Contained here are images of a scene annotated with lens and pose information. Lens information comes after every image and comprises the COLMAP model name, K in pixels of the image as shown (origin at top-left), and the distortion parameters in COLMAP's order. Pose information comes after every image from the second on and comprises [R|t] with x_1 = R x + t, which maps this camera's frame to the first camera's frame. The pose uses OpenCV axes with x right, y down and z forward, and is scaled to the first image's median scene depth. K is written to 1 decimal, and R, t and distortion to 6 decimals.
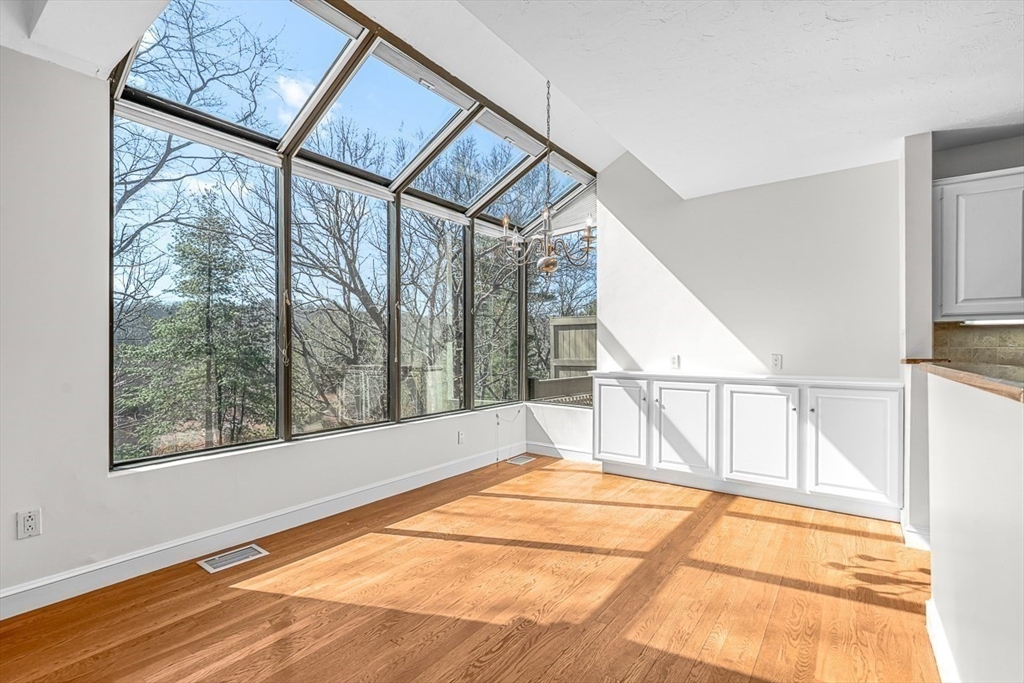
lens RADIAL K [[467.8, 0, 510.9], [0, 467.8, 350.8], [0, 0, 1]] dist [0.002944, 0.000220]
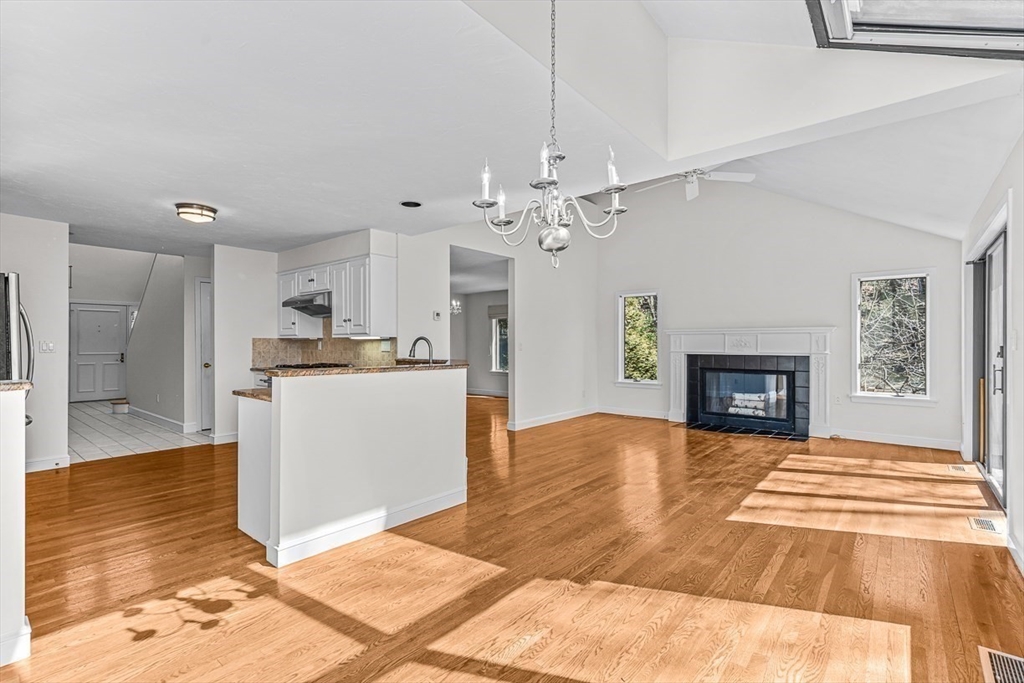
lens RADIAL K [[469.2, 0, 508.6], [0, 469.2, 342.5], [0, 0, 1]] dist [0.003299, 0.000867]
pose [[-0.997526, 0.000059, 0.070303, 0.076599], [-0.000097, 0.999998, -0.002217, -0.032186], [-0.070303, -0.002218, -0.997523, 1.316868]]
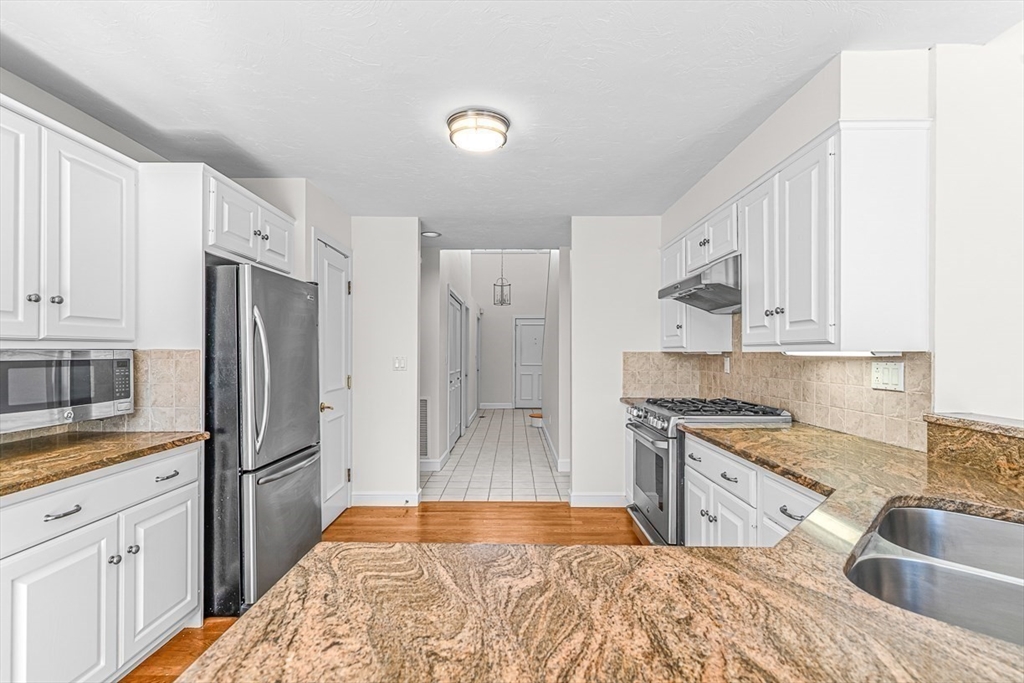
lens RADIAL K [[467.8, 0, 510.9], [0, 467.8, 350.8], [0, 0, 1]] dist [0.002944, 0.000220]
pose [[-0.584263, 0.001821, 0.811562, 0.399035], [-0.001429, 0.999994, -0.003272, -0.051666], [-0.811563, -0.003072, -0.584257, 0.496243]]
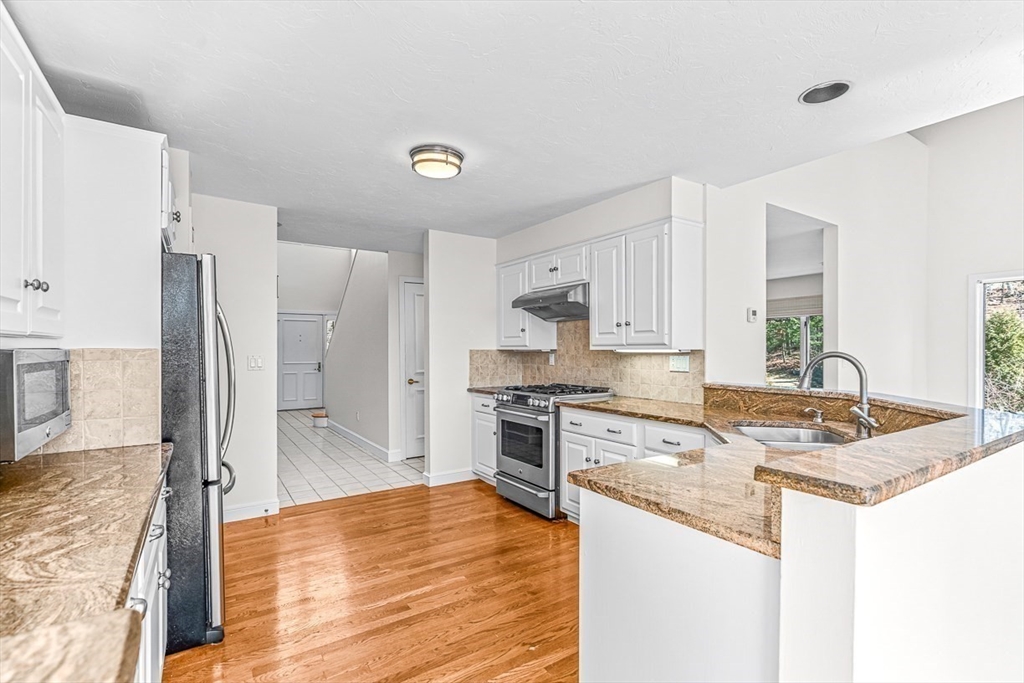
lens RADIAL K [[467.8, 0, 510.9], [0, 467.8, 350.8], [0, 0, 1]] dist [0.002944, 0.000220]
pose [[-0.937687, -0.000208, 0.347480, 0.587240], [0.000849, 0.999995, 0.002888, -0.053747], [-0.347479, 0.003003, -0.937683, 0.849998]]
